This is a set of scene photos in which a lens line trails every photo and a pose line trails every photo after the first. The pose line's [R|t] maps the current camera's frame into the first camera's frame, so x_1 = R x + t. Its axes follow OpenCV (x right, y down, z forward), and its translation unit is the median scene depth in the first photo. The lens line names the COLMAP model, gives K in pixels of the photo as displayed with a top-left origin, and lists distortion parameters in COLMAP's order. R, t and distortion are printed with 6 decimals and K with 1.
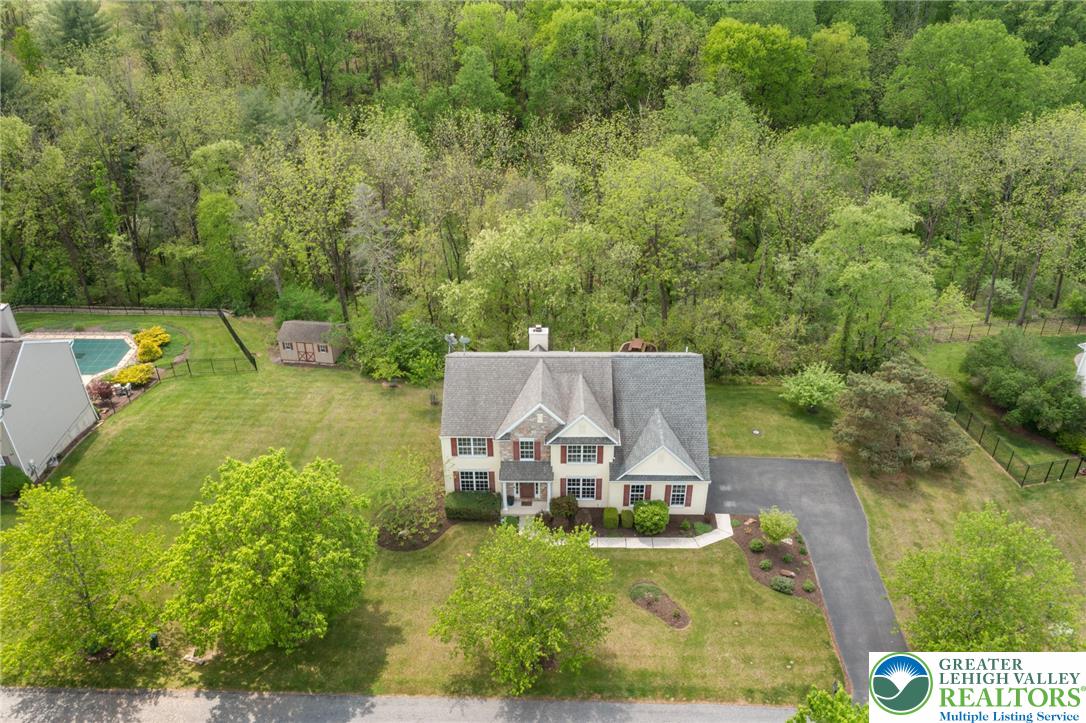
lens RADIAL K [[863.7, 0, 543.0], [0, 863.7, 361.5], [0, 0, 1]] dist [0.007884, 0.001013]
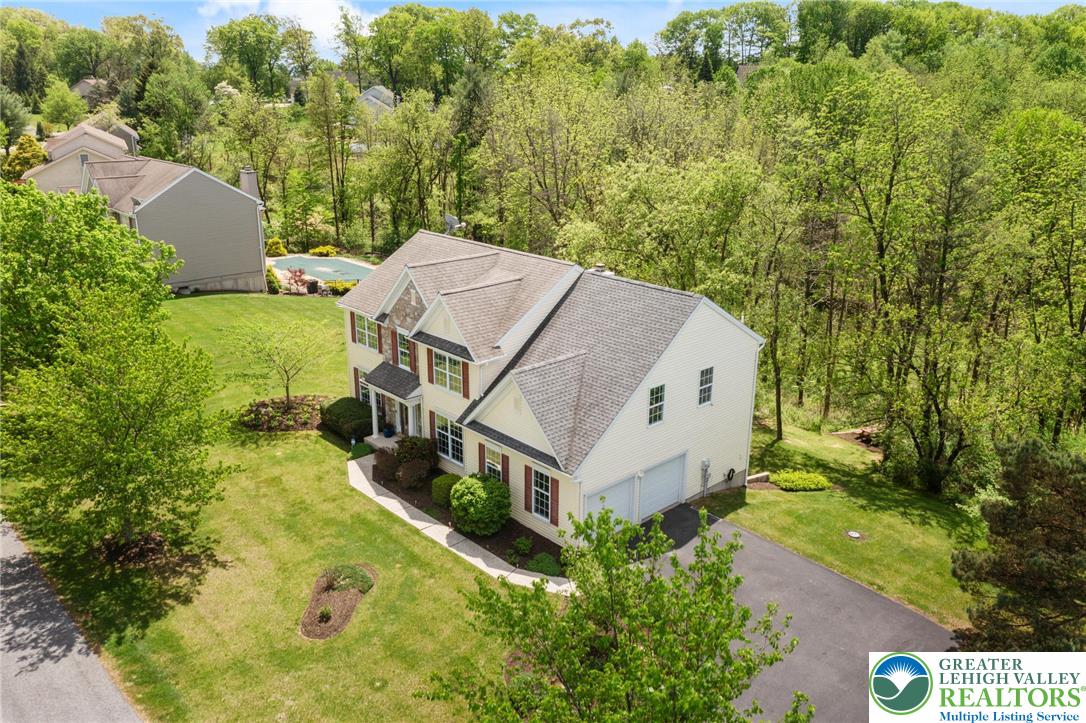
lens RADIAL K [[863.7, 0, 543.0], [0, 863.7, 361.5], [0, 0, 1]] dist [0.007884, 0.001013]
pose [[0.690418, 0.239770, -0.682520, 0.519805], [-0.407777, 0.908291, -0.093412, 0.129582], [0.597529, 0.342809, 0.724873, 0.573792]]
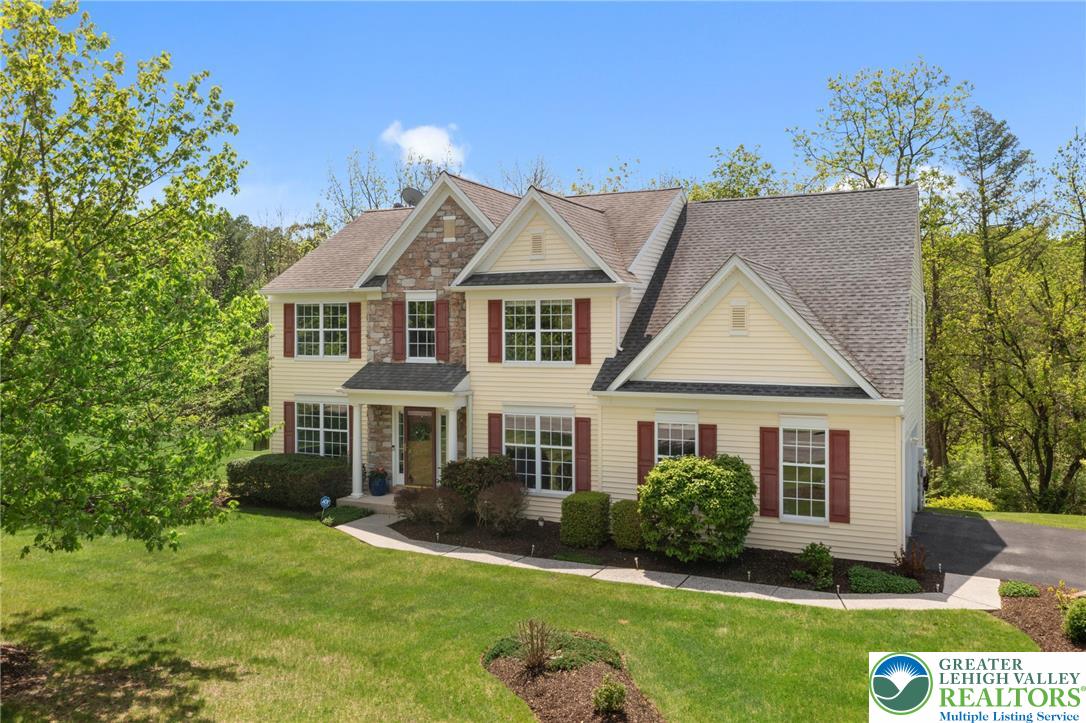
lens RADIAL K [[863.7, 0, 543.0], [0, 863.7, 361.5], [0, 0, 1]] dist [0.007884, 0.001013]
pose [[0.907749, 0.019496, -0.419061, 0.202379], [-0.237257, 0.847679, -0.474499, 0.292915], [0.345978, 0.530151, 0.774105, 0.711635]]
